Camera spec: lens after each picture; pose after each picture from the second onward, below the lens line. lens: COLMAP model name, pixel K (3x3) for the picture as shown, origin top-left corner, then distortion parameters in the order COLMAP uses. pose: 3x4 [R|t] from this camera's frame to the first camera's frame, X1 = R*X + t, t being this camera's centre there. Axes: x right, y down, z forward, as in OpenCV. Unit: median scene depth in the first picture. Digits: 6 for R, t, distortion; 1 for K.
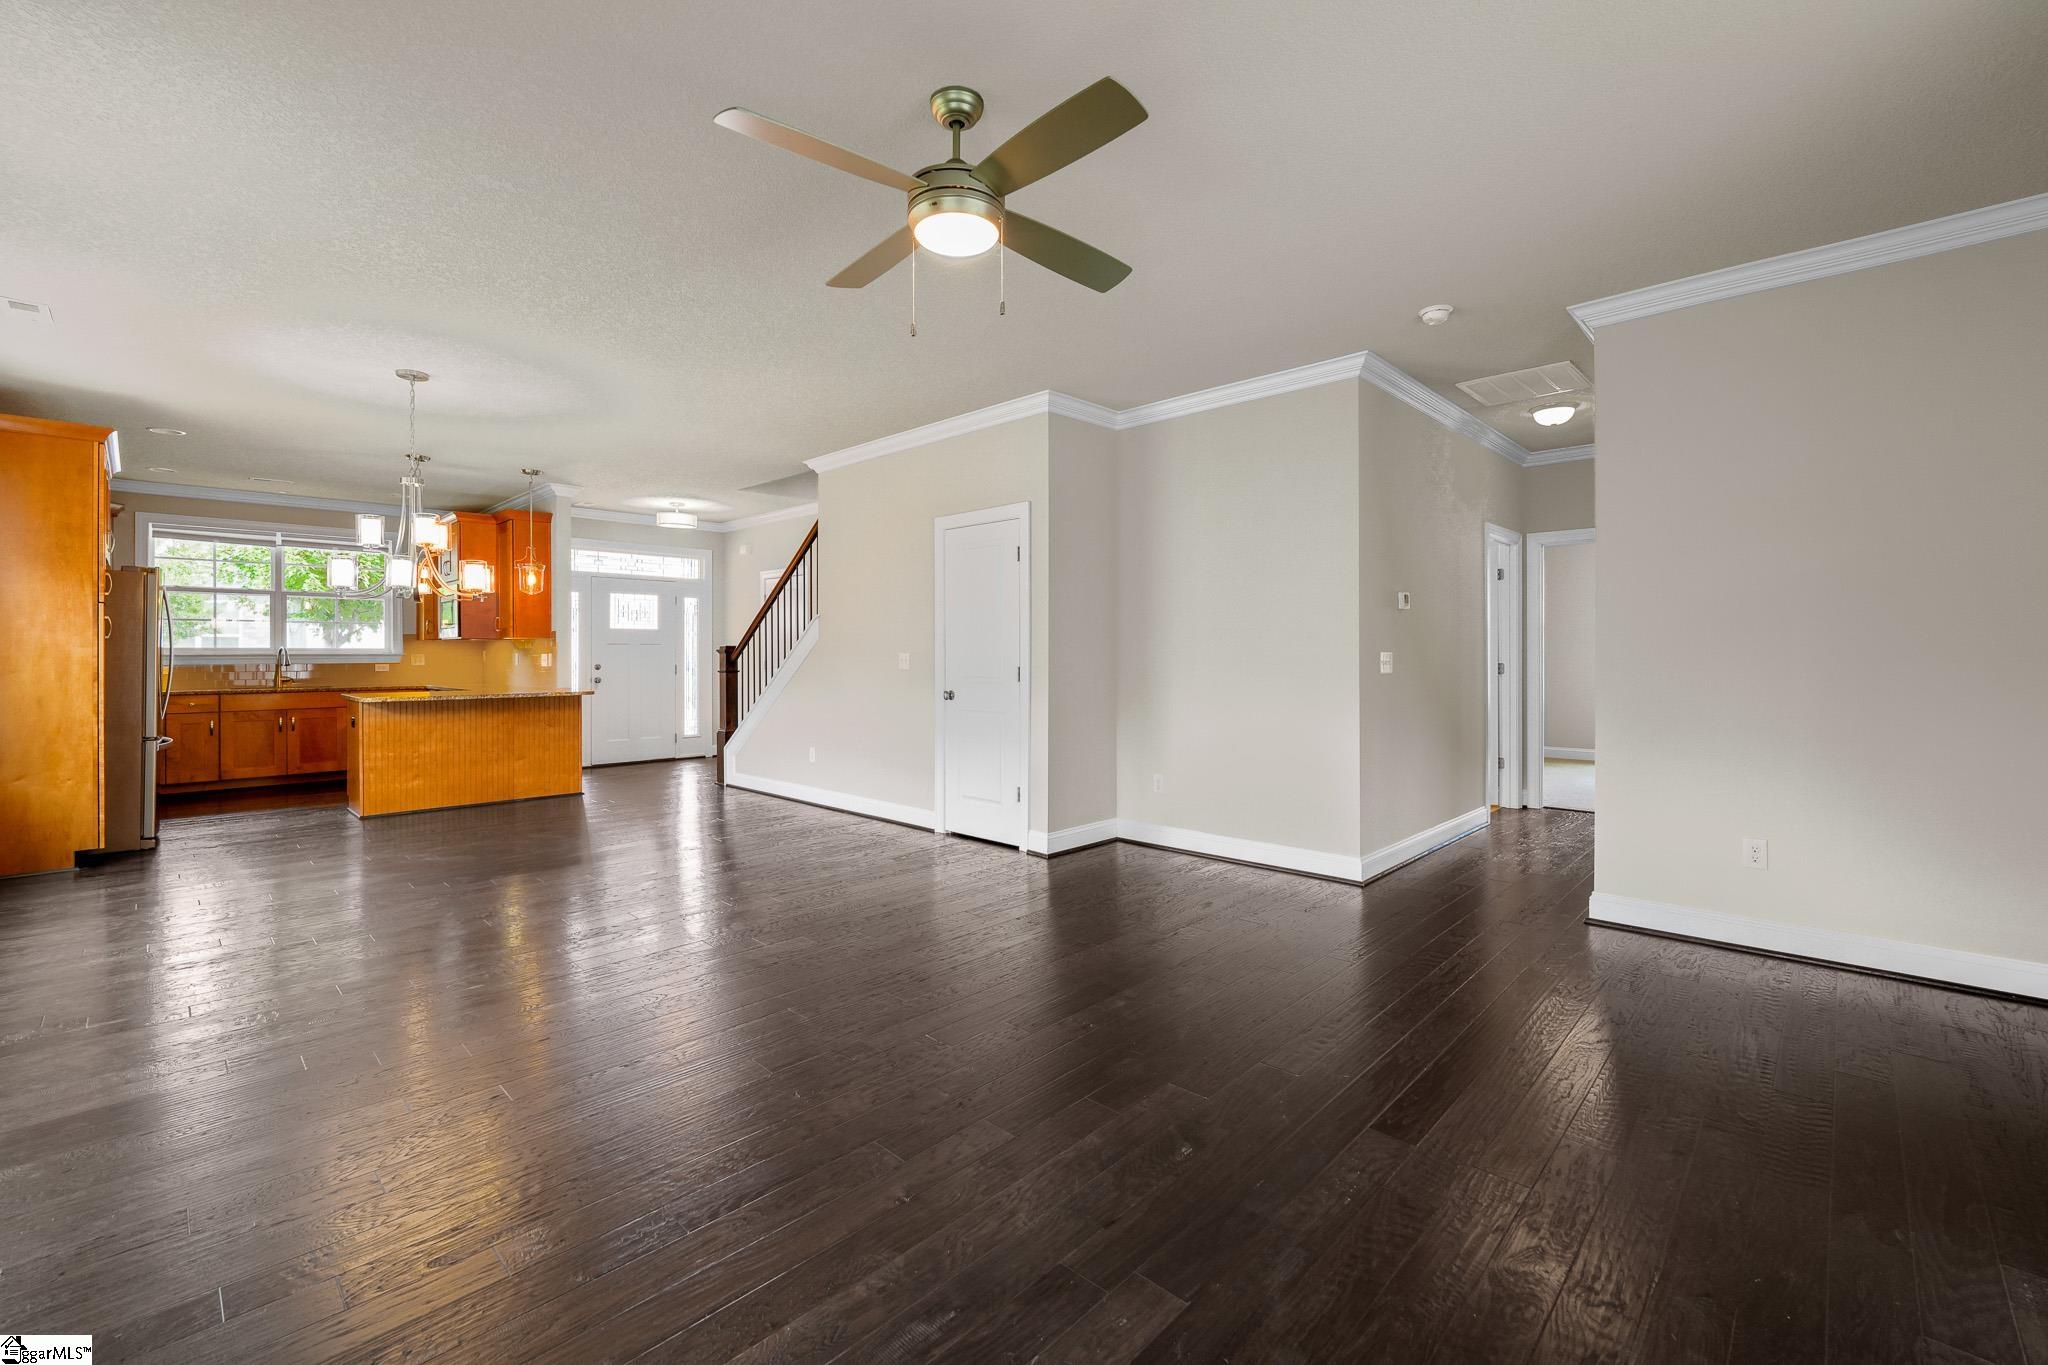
lens RADIAL K [[856.6, 0, 1037.0], [0, 856.6, 650.6], [0, 0, 1]] dist [-0.011958, -0.000368]
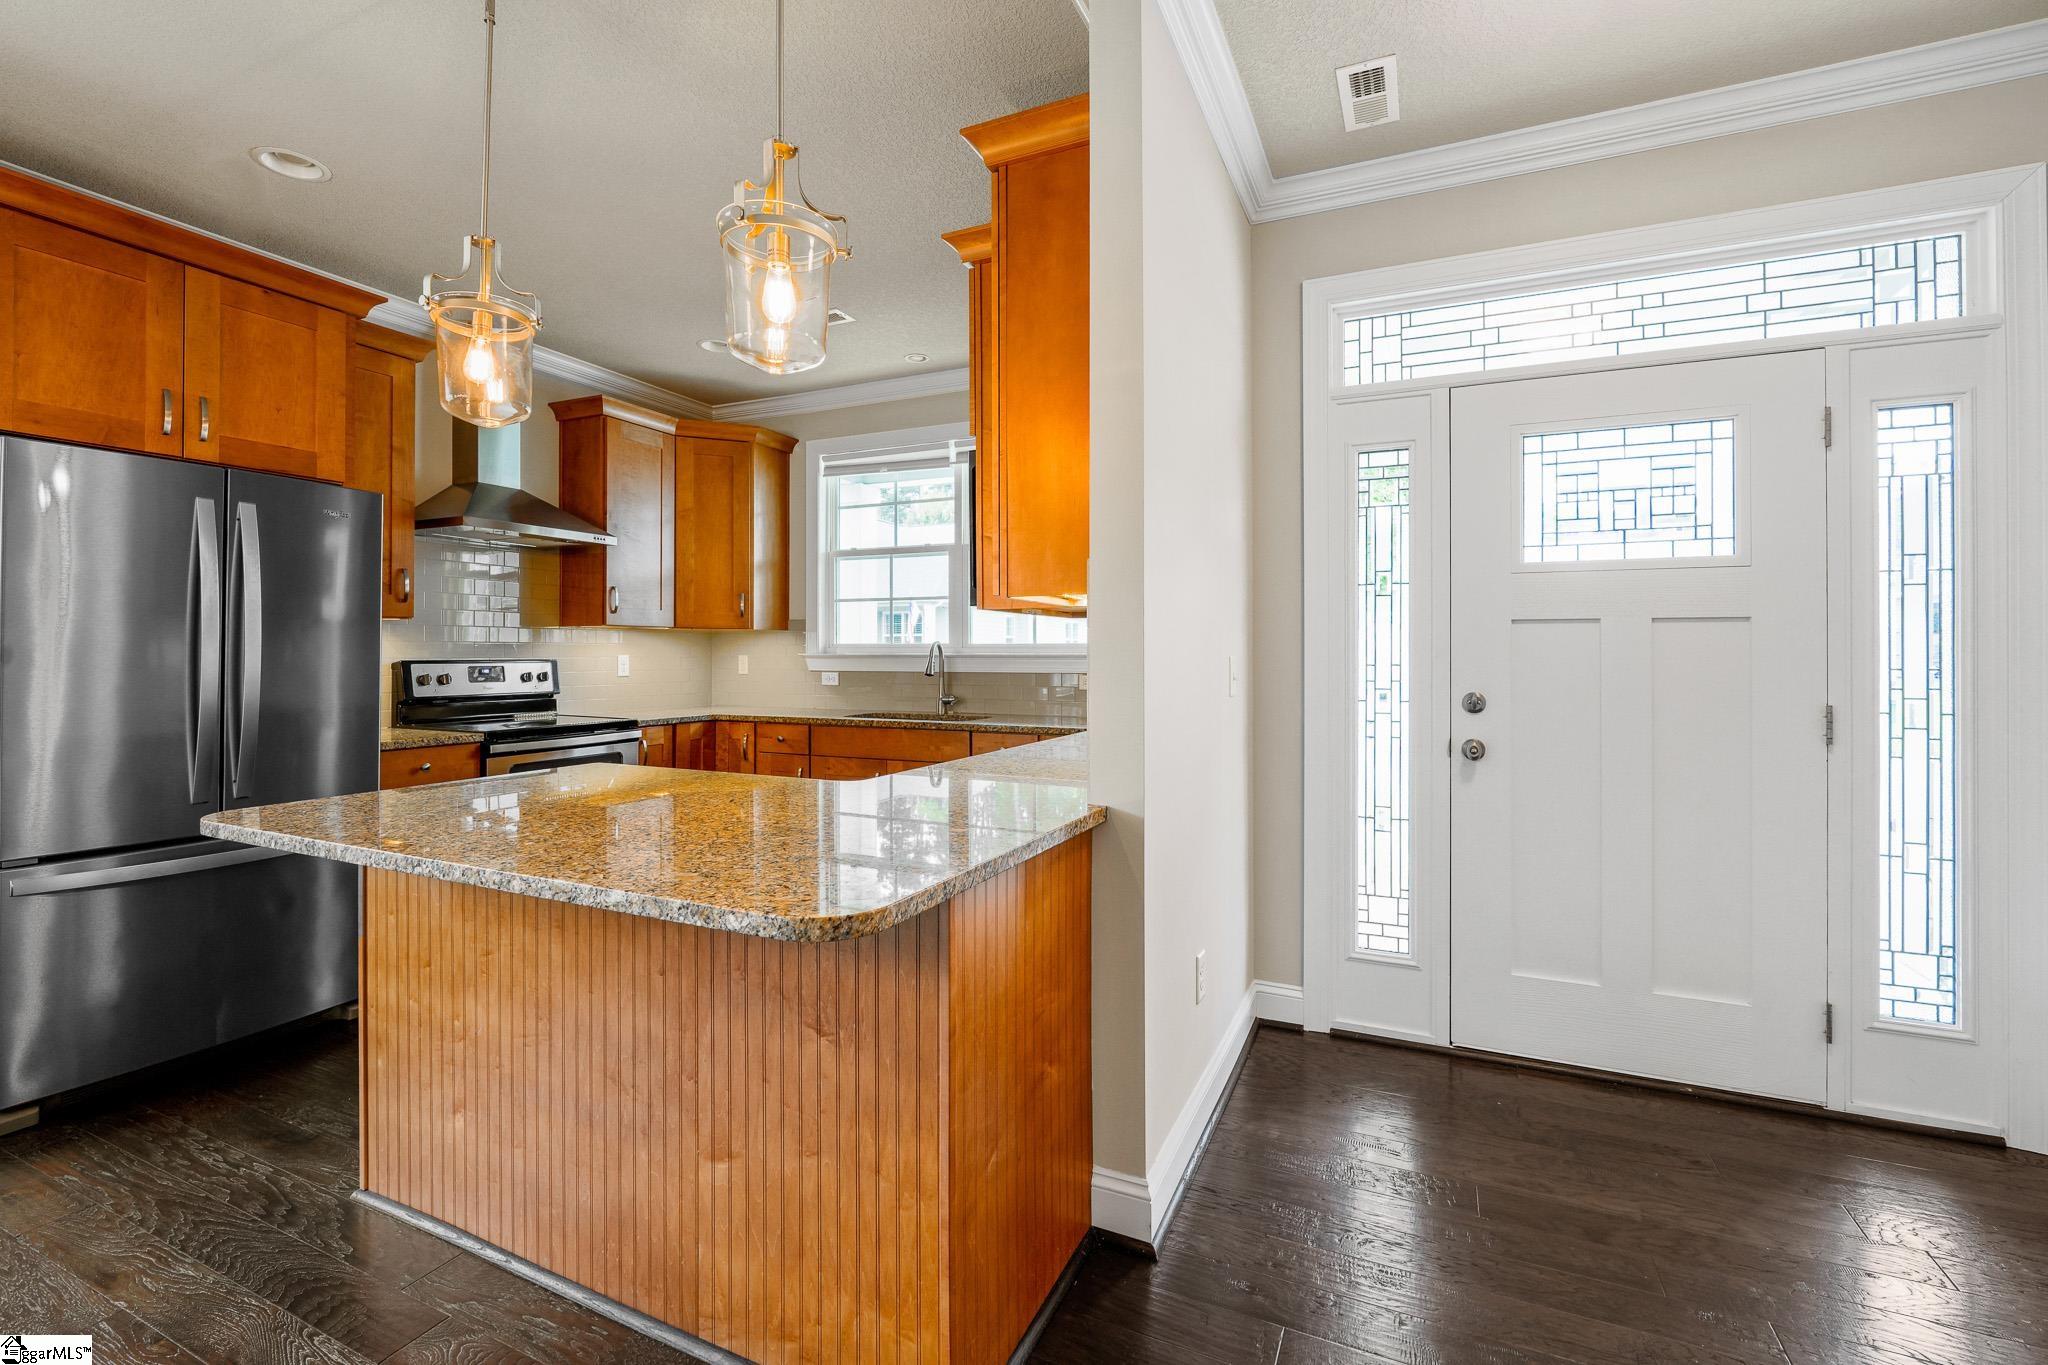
lens RADIAL K [[875.8, 0, 1029.8], [0, 875.8, 646.2], [0, 0, 1]] dist [-0.010835, -0.000420]
pose [[0.324692, -0.005562, -0.945804, -0.350385], [0.000991, 0.999984, -0.005540, 0.002258], [0.945819, 0.000862, 0.324692, 0.930954]]
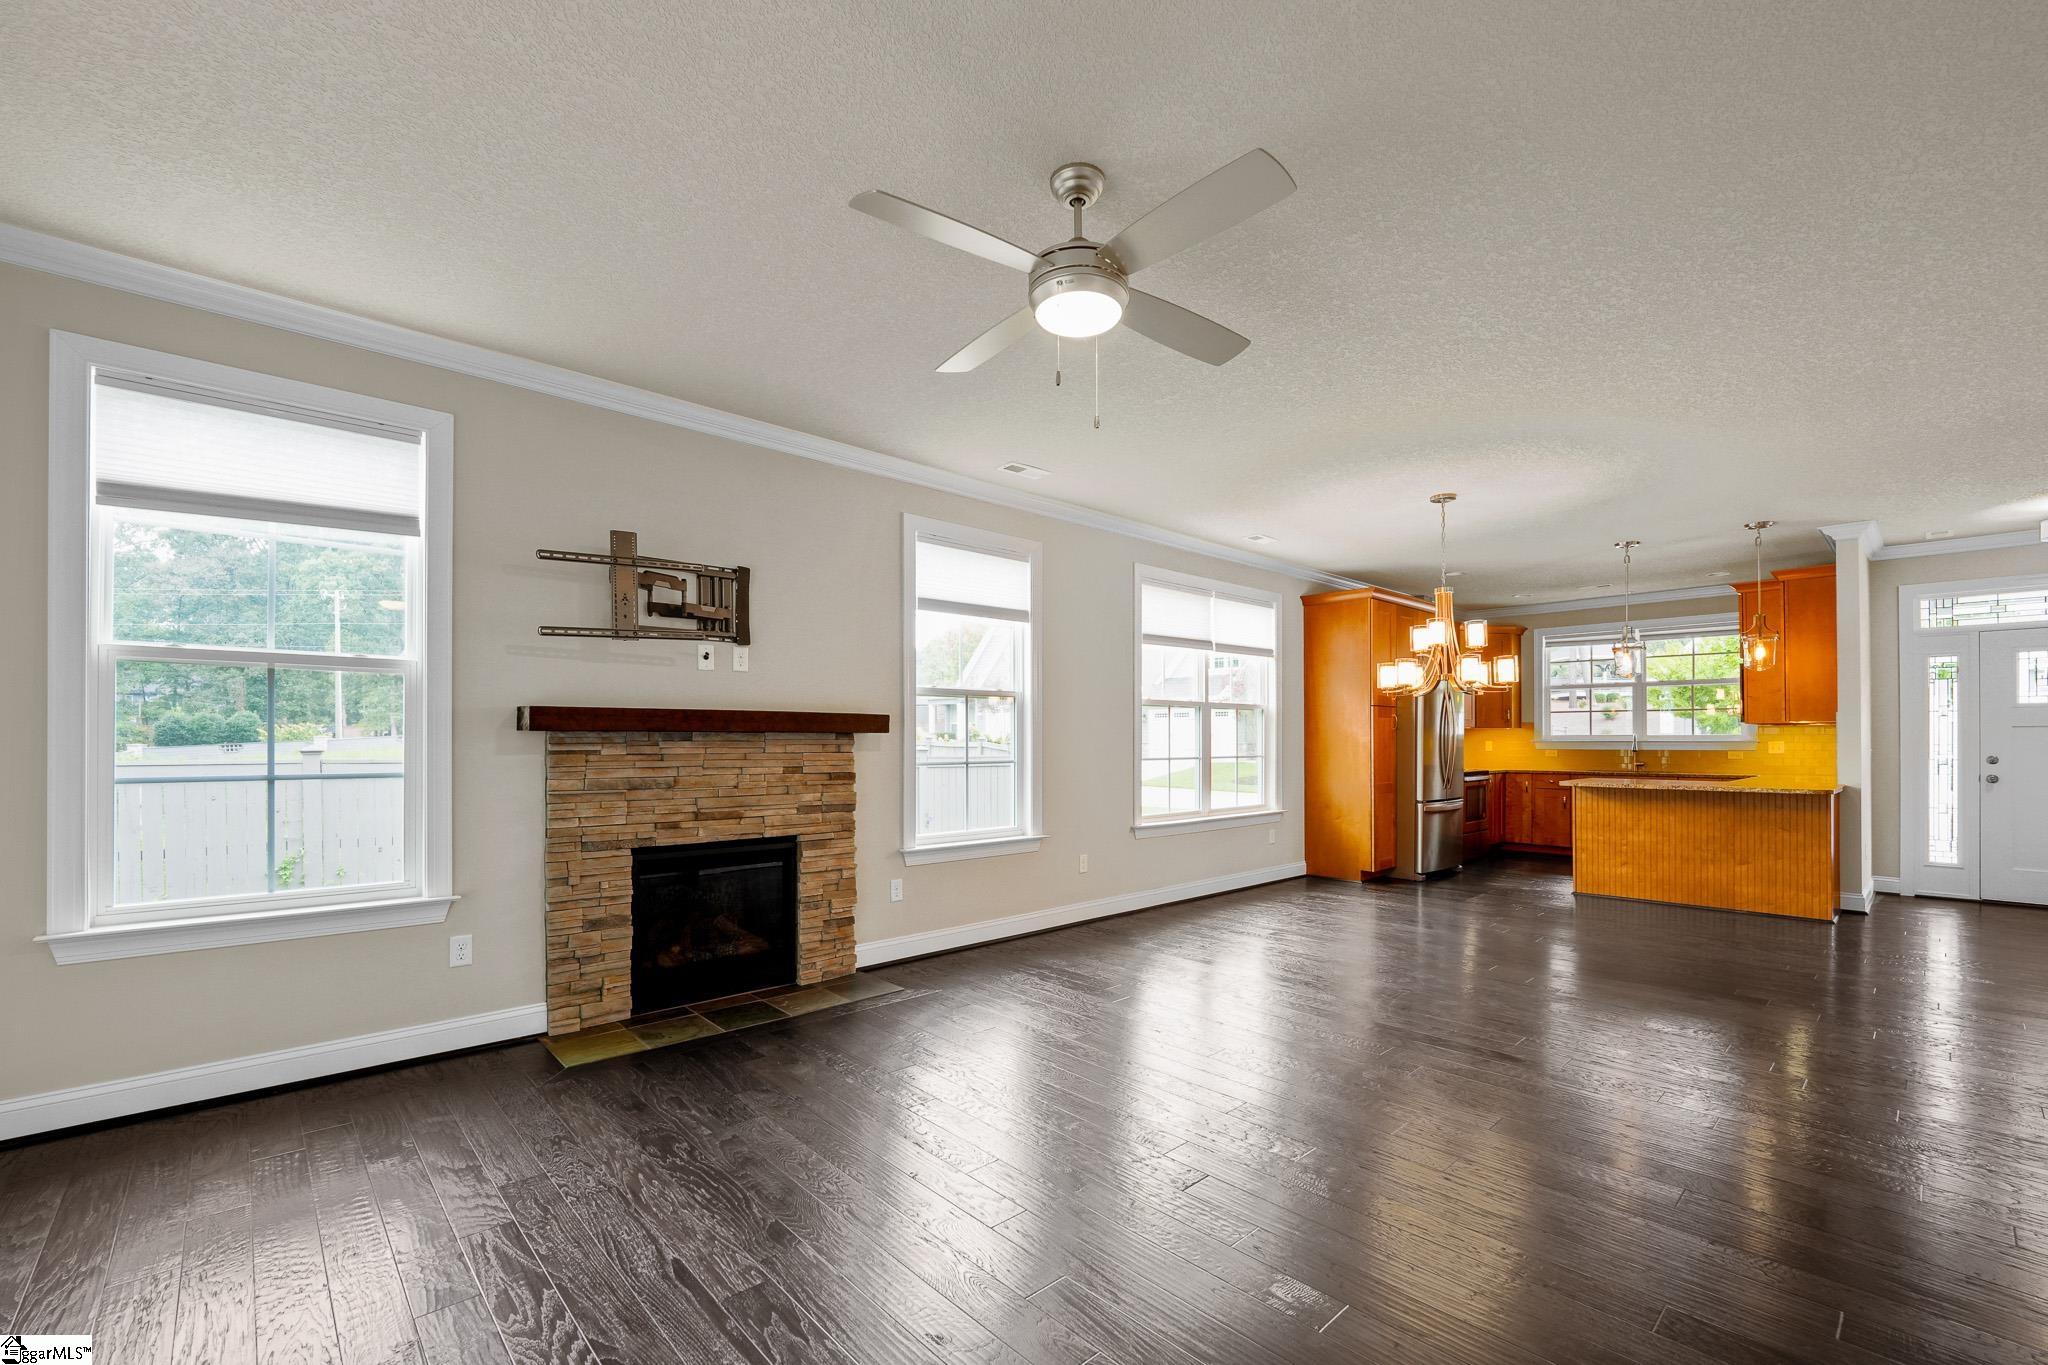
lens RADIAL K [[864.3, 0, 1029.4], [0, 864.3, 731.4], [0, 0, 1]] dist [-0.009644, -0.000512]
pose [[-0.064636, -0.007140, -0.997883, 0.279901], [0.002087, 0.999971, -0.007290, -0.001273], [0.997907, -0.002554, -0.064619, 0.316611]]
